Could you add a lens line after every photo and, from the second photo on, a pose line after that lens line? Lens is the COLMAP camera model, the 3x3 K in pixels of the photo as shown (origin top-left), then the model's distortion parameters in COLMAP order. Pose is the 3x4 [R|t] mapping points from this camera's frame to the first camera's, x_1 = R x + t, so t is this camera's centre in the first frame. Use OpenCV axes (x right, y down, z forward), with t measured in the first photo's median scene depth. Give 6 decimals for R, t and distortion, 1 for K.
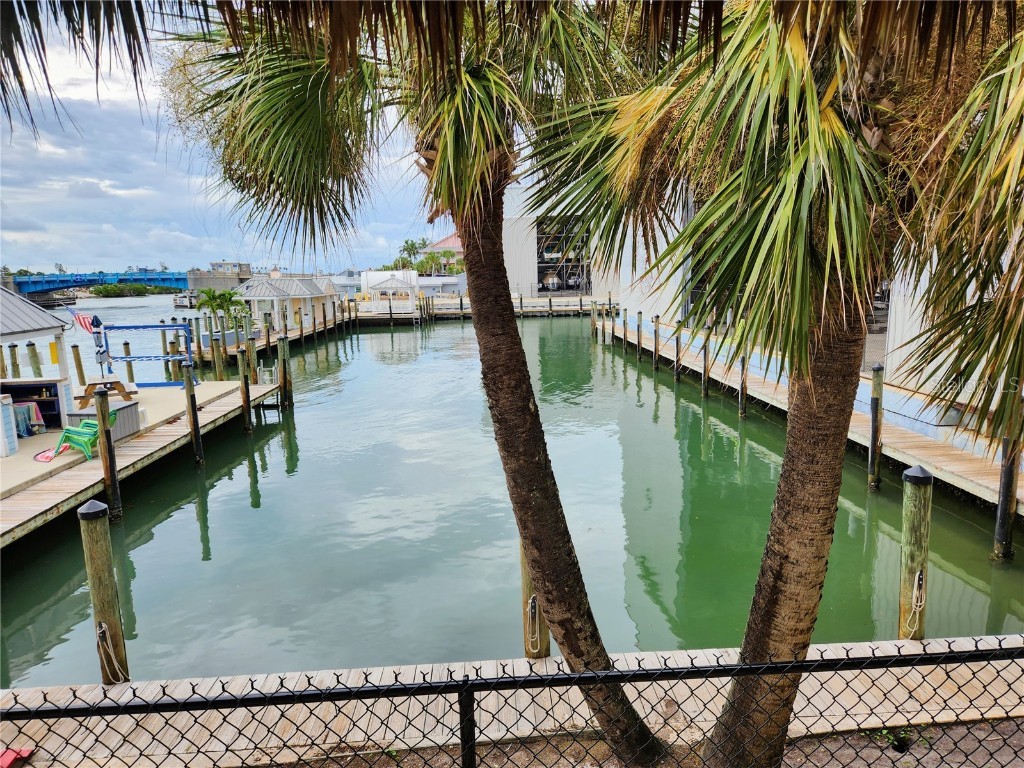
lens RADIAL K [[684.3, 0, 529.0], [0, 684.3, 387.0], [0, 0, 1]] dist [0.084597, -0.081604]
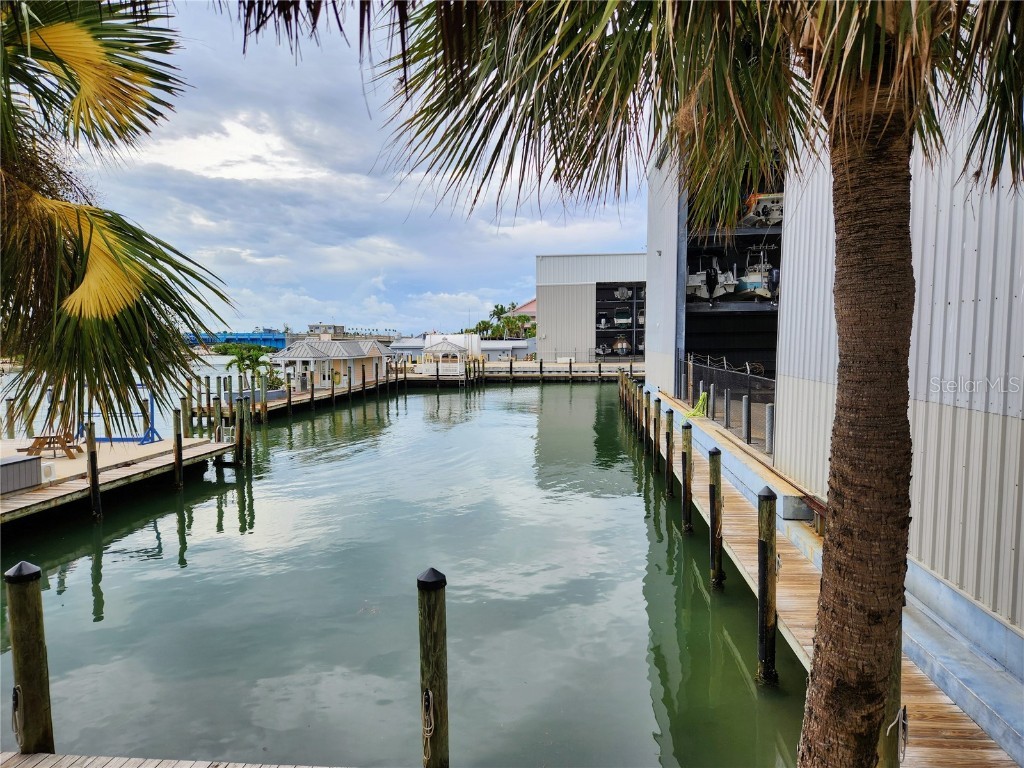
lens RADIAL K [[684.3, 0, 529.0], [0, 684.3, 387.0], [0, 0, 1]] dist [0.084597, -0.081604]
pose [[0.989515, 0.025792, -0.142106, 0.222739], [-0.038621, 0.995347, -0.088277, -0.013287], [0.139168, 0.092839, 0.985907, 0.030088]]
